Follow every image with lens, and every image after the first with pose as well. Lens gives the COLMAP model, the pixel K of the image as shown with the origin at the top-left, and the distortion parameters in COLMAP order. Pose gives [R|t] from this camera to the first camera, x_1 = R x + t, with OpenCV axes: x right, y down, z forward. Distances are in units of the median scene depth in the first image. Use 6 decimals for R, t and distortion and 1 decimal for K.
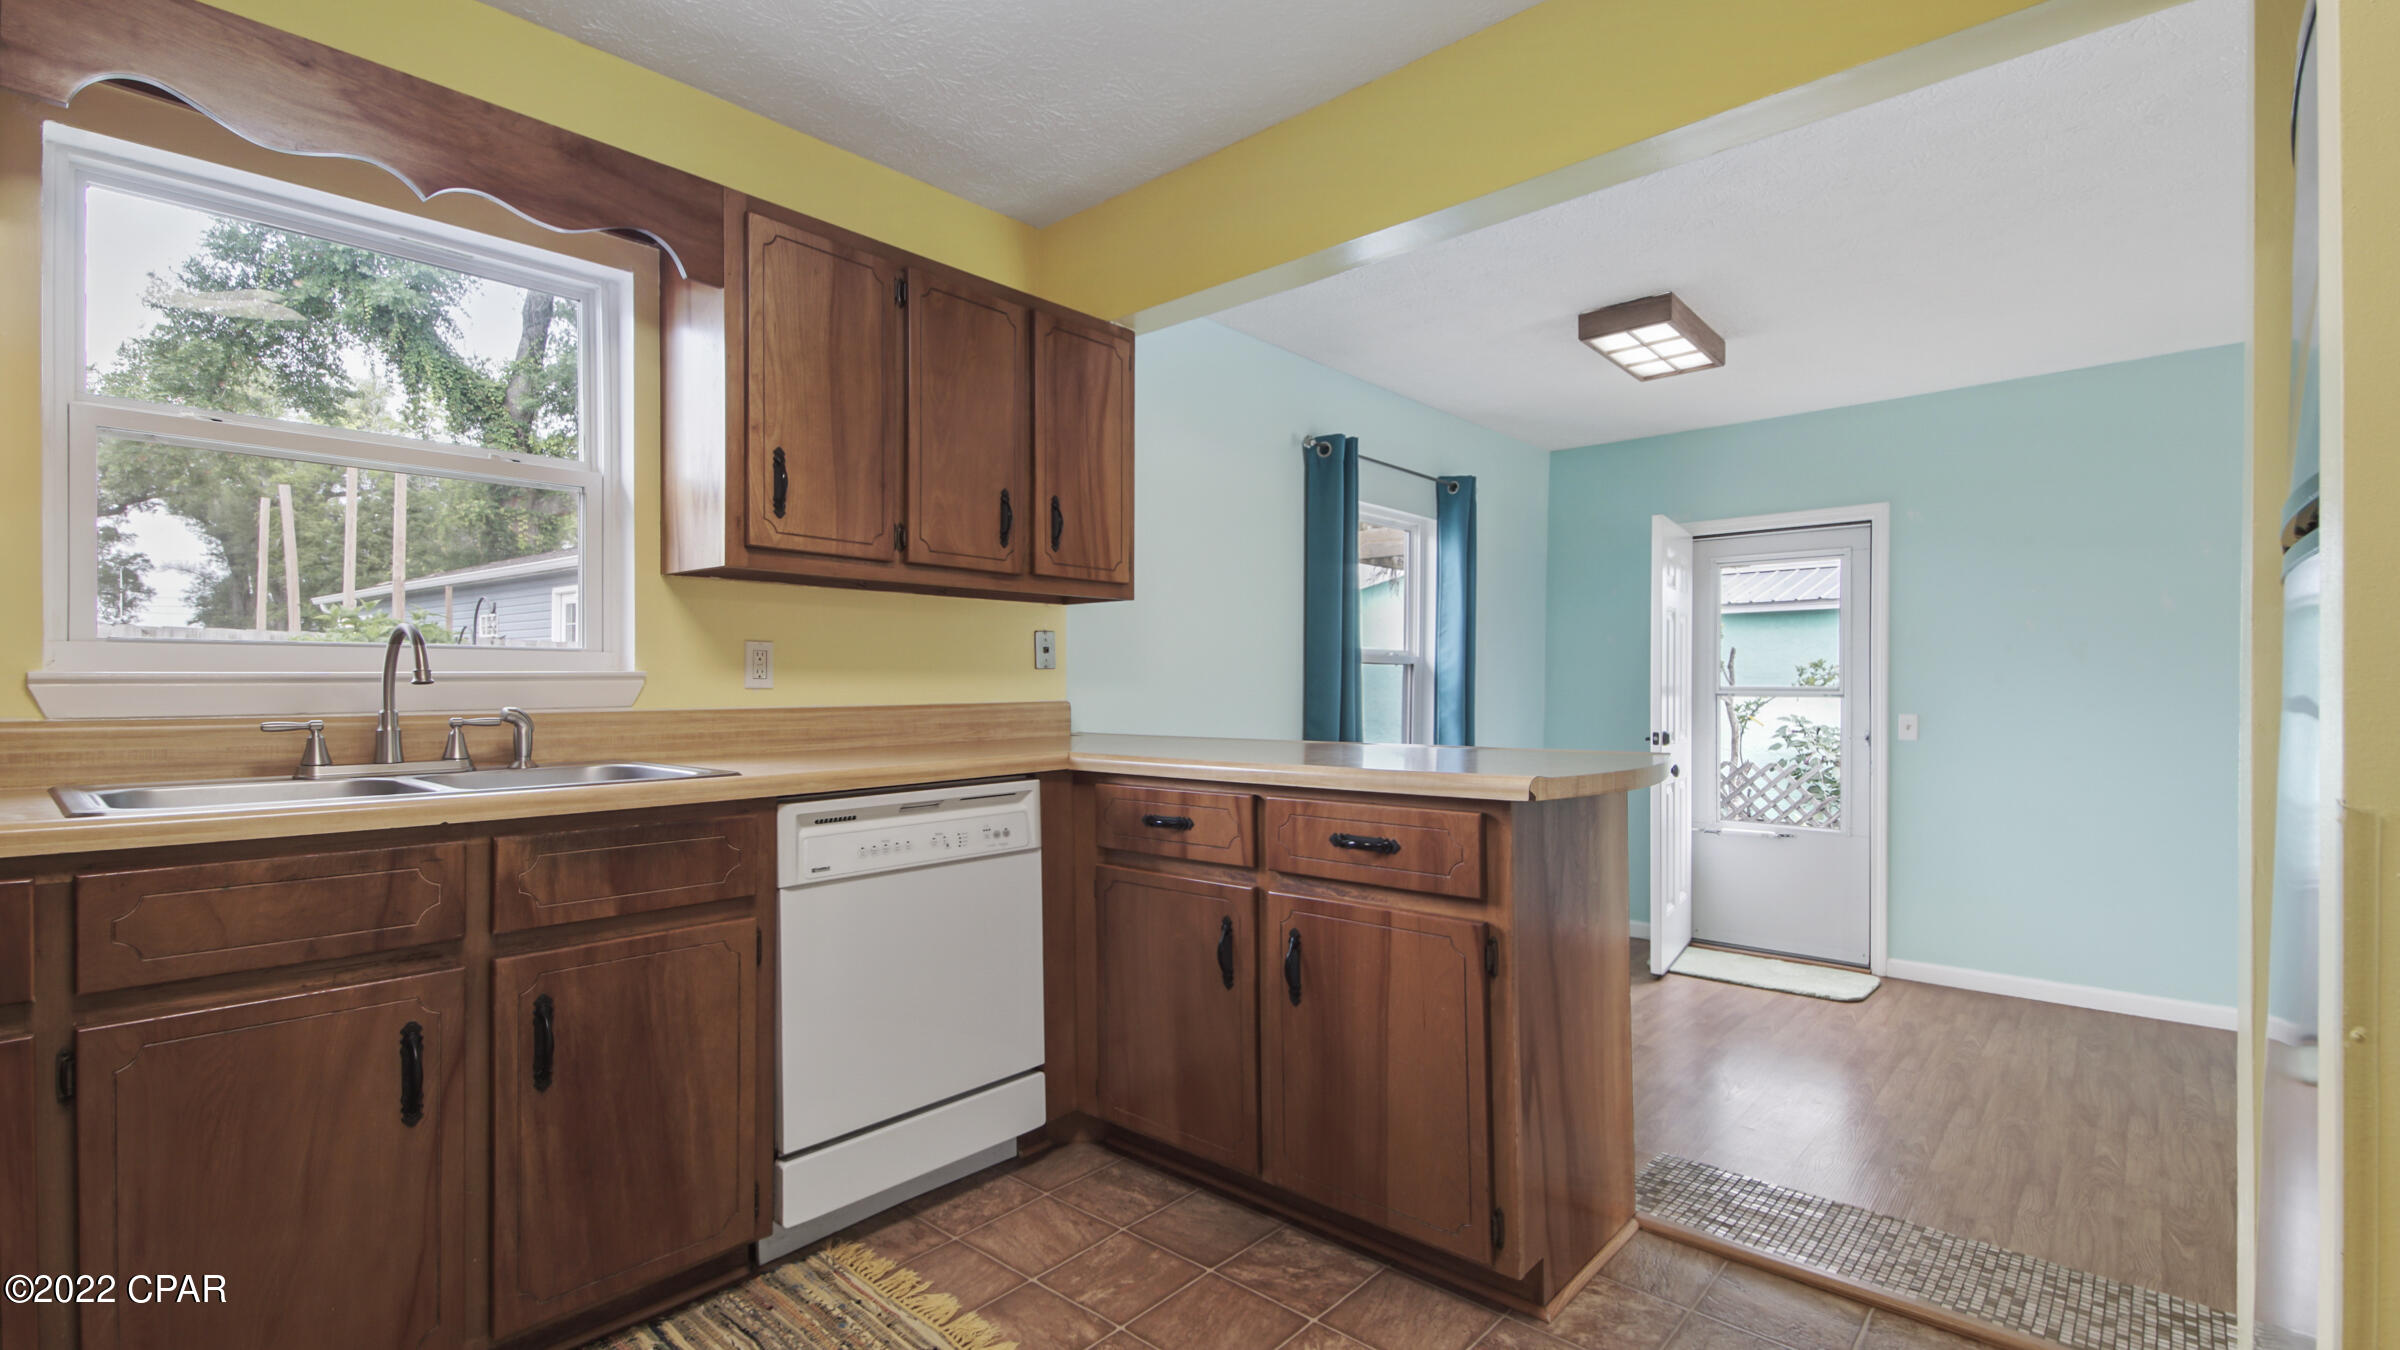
lens RADIAL K [[1059.6, 0, 1185.4], [0, 1059.6, 716.3], [0, 0, 1]] dist [0.026011, -0.017882]
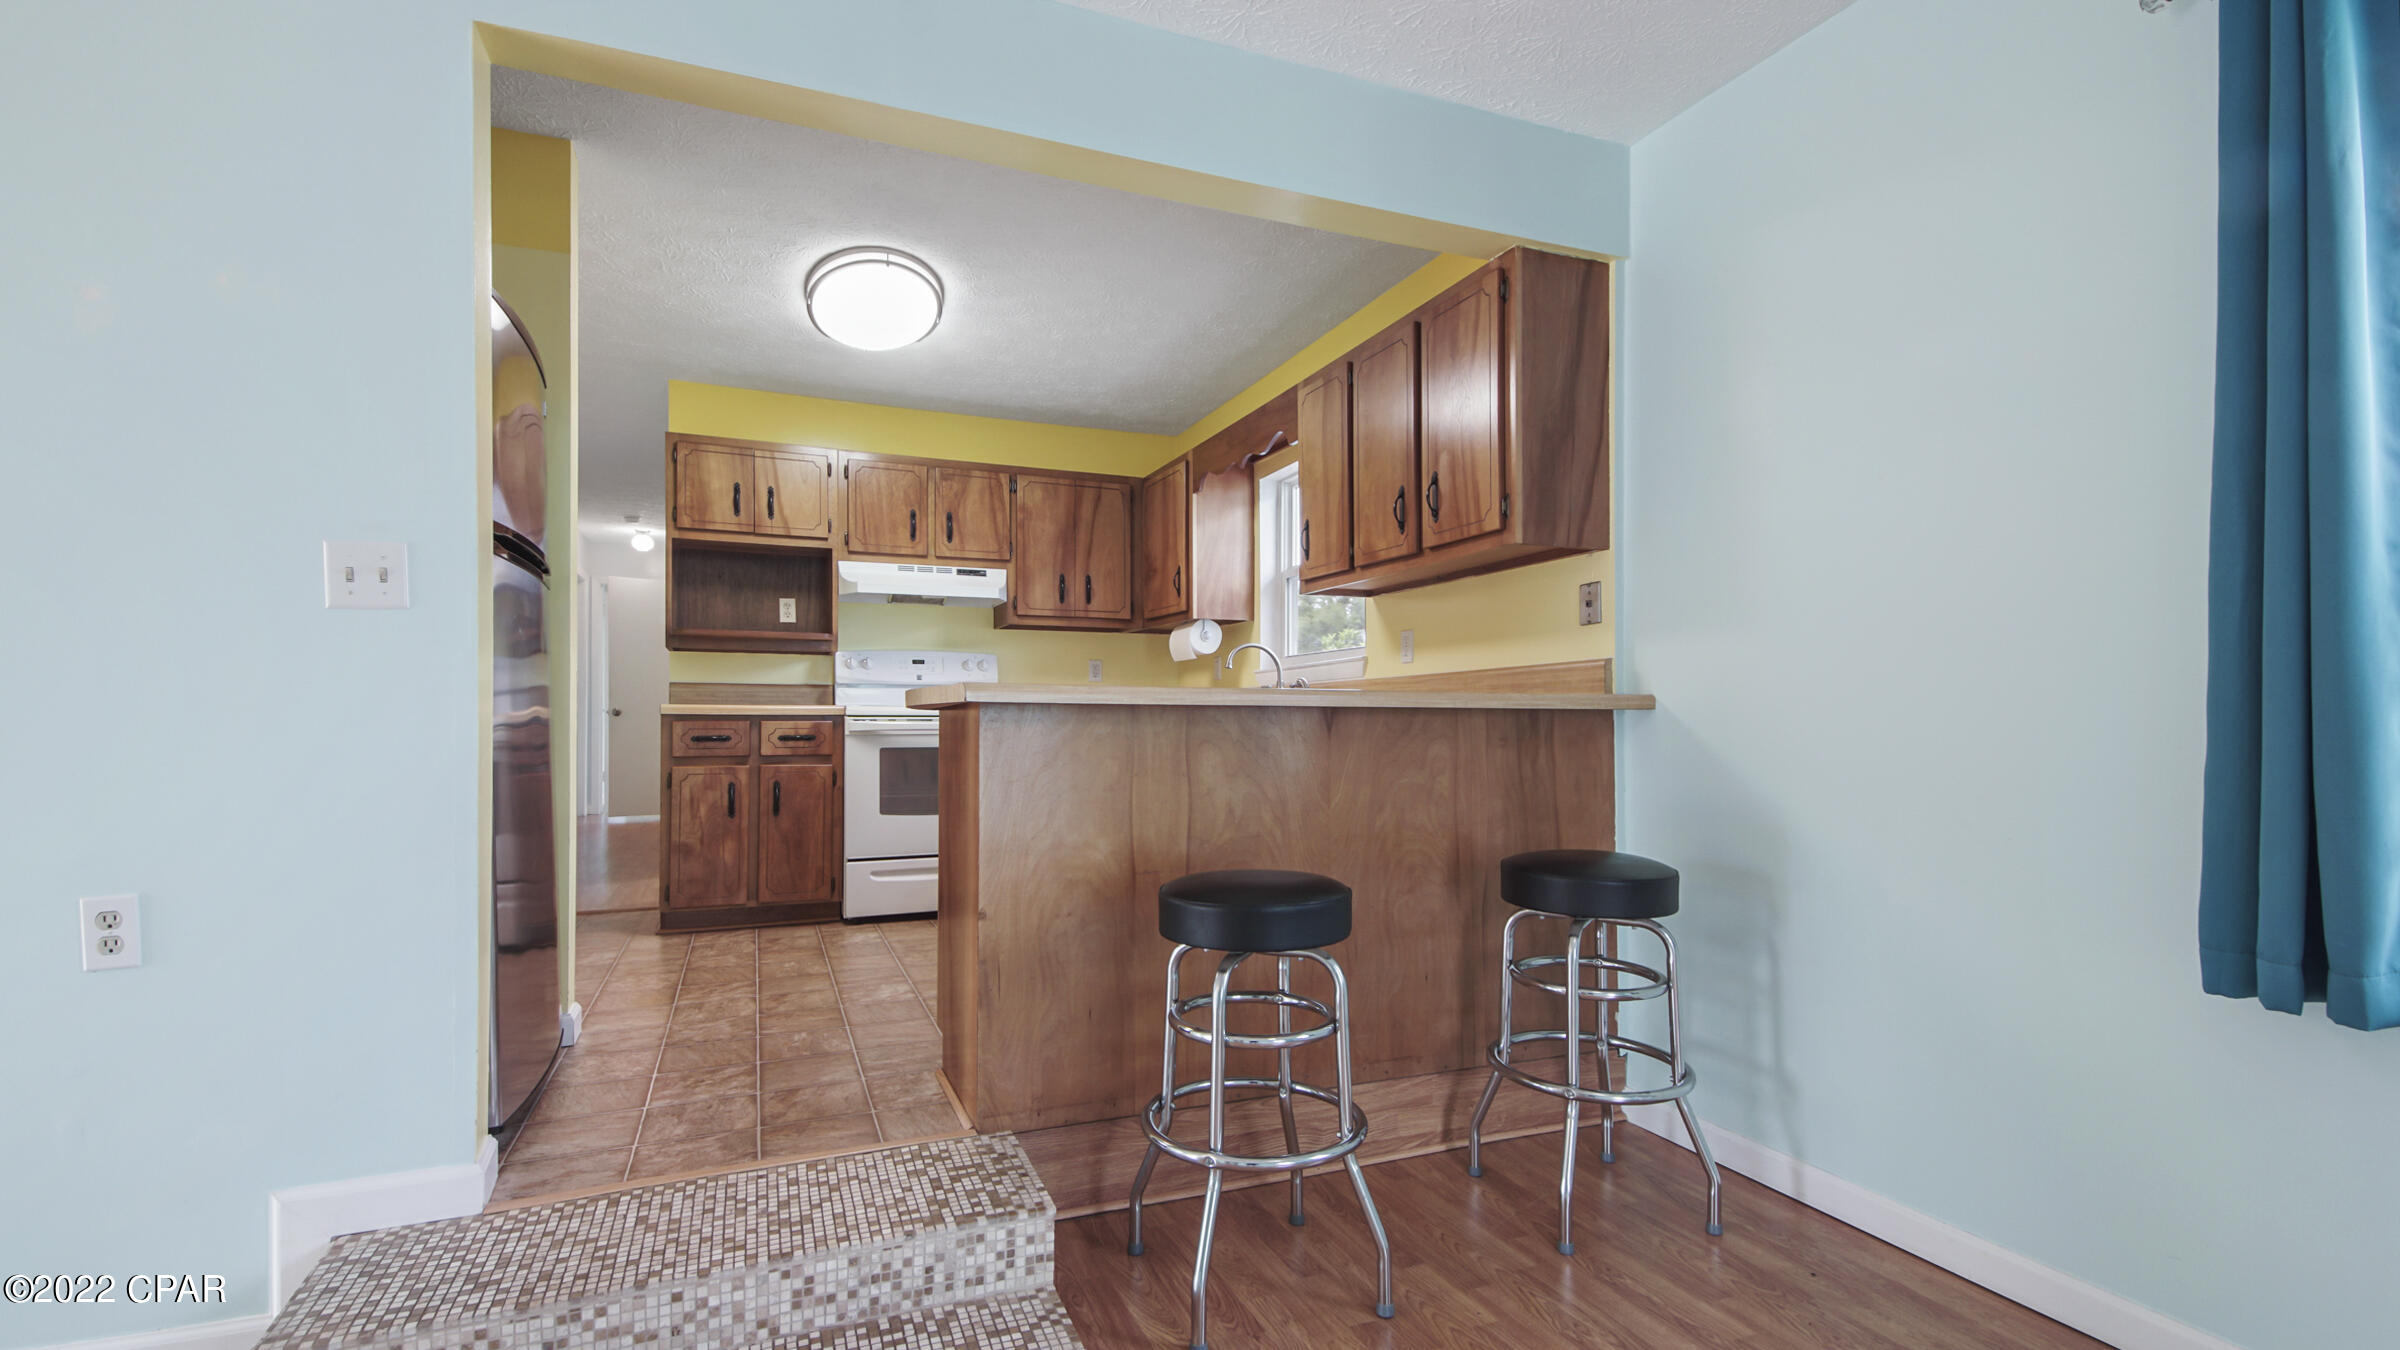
lens RADIAL K [[1059.6, 0, 1185.4], [0, 1059.6, 716.3], [0, 0, 1]] dist [0.026011, -0.017882]
pose [[-0.428960, -0.007053, -0.903296, 1.464281], [-0.026012, 0.999651, 0.004547, 0.067181], [0.902949, 0.025447, -0.428994, 1.871873]]
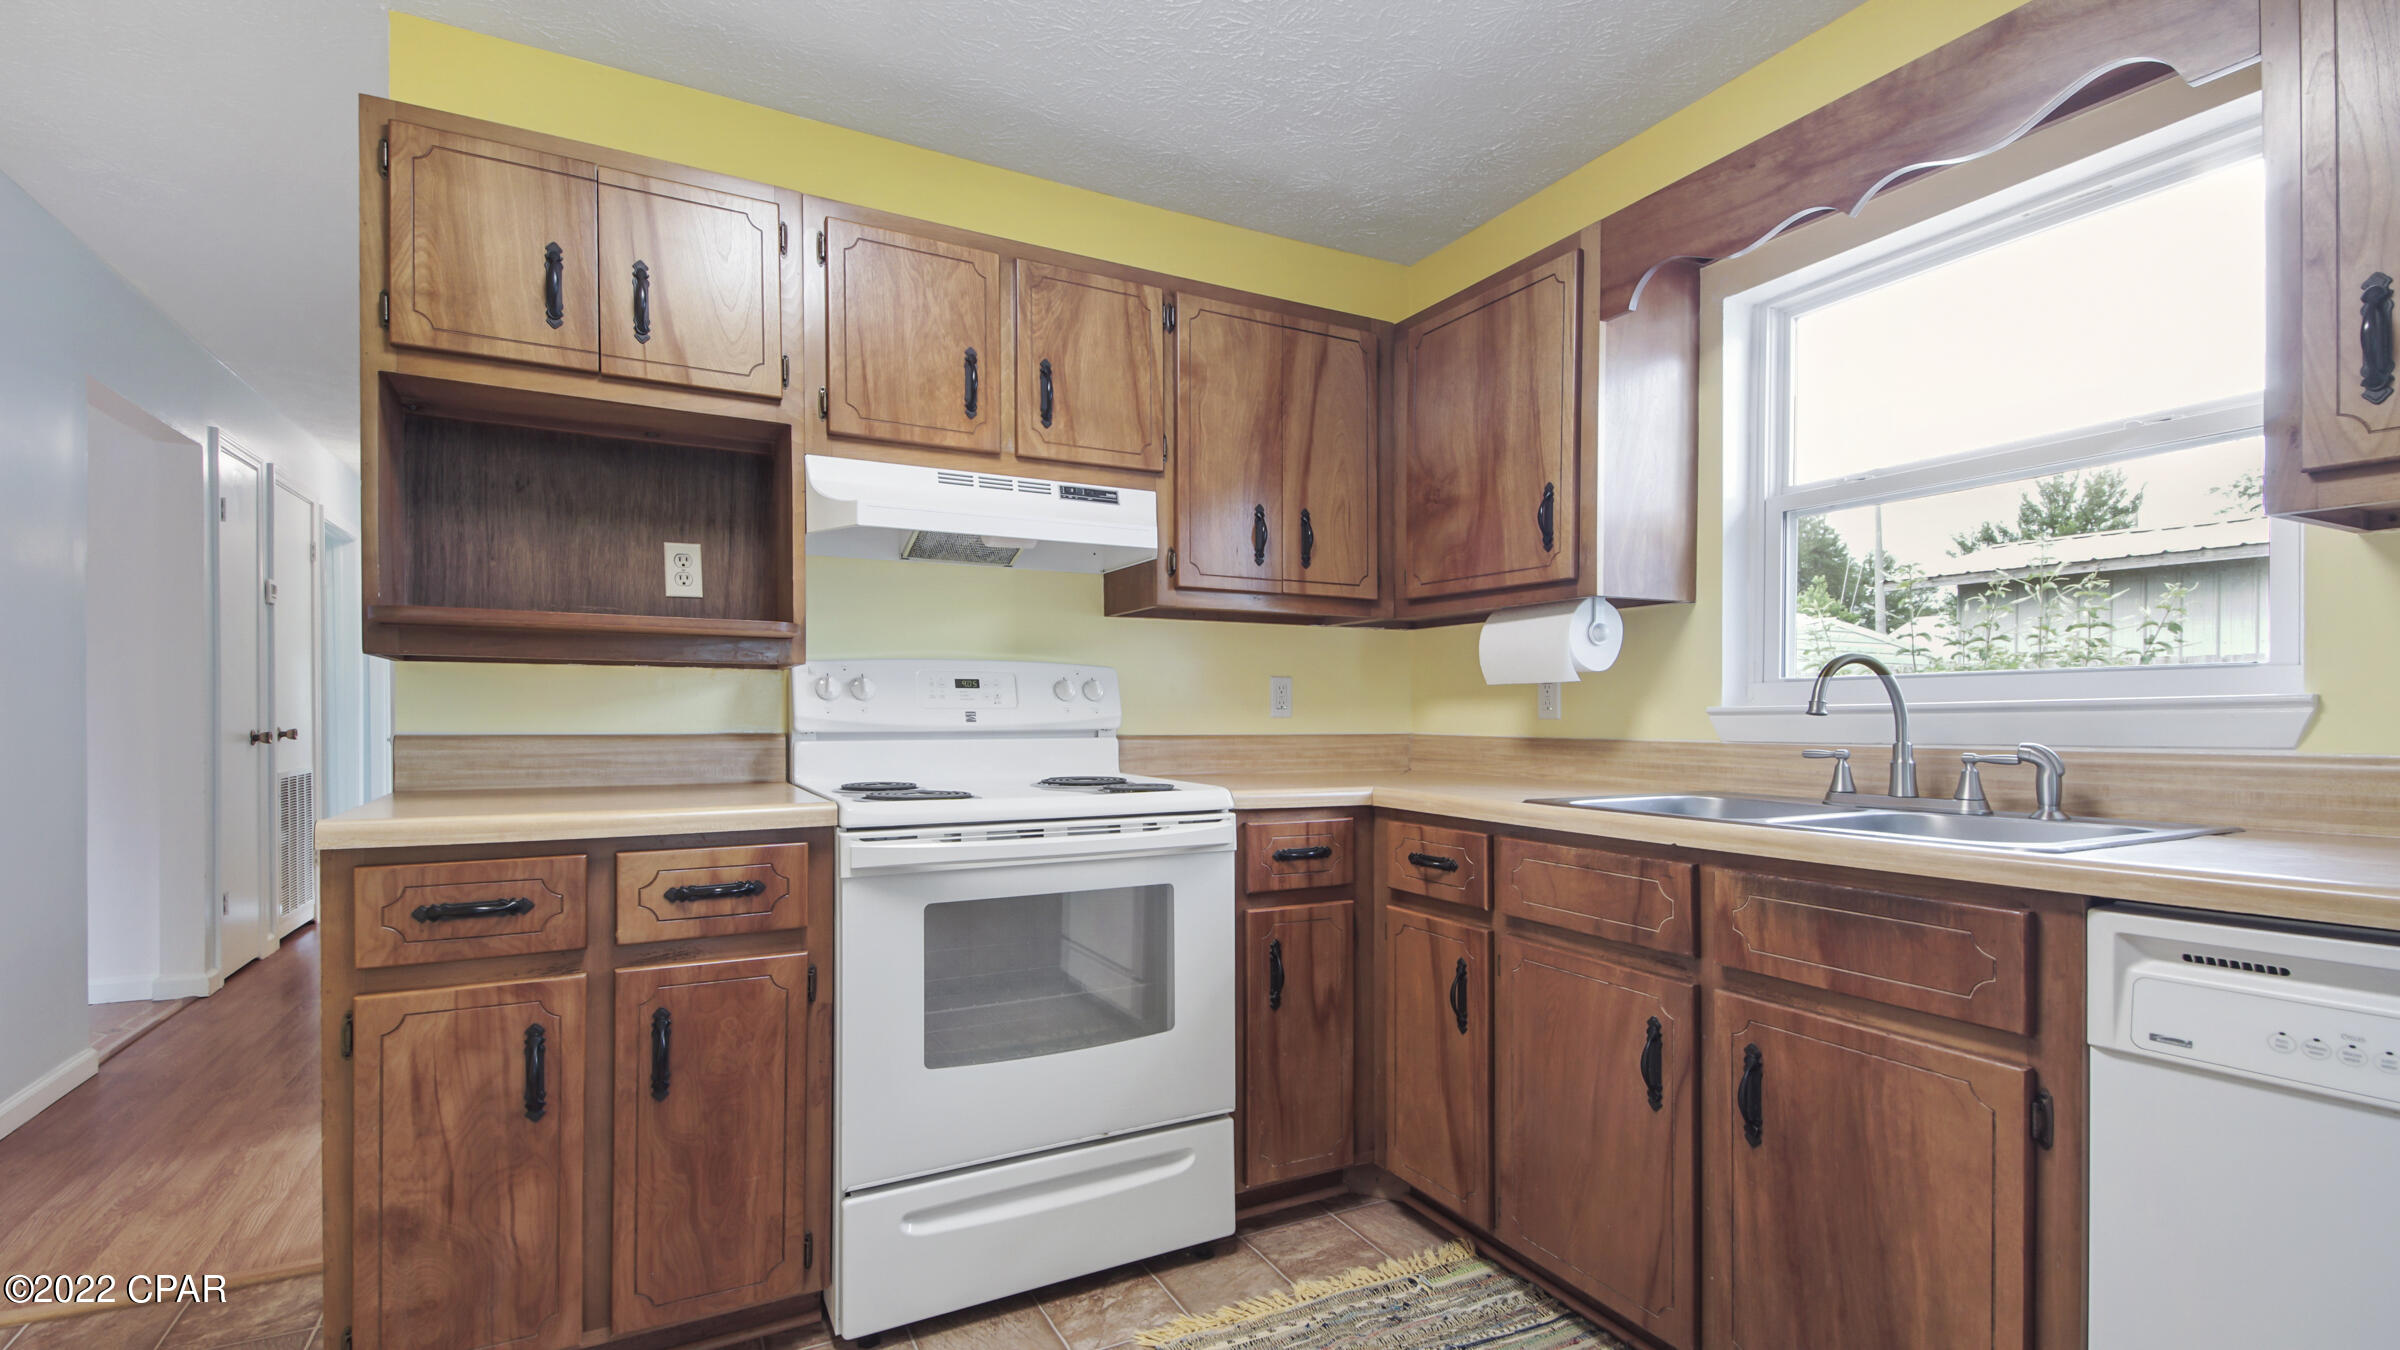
lens RADIAL K [[1059.6, 0, 1185.4], [0, 1059.6, 716.3], [0, 0, 1]] dist [0.026011, -0.017882]
pose [[-0.340340, 0.003286, -0.940297, 0.411163], [-0.025603, 0.999591, 0.012760, -0.025976], [0.939954, 0.028418, -0.340116, 0.754213]]
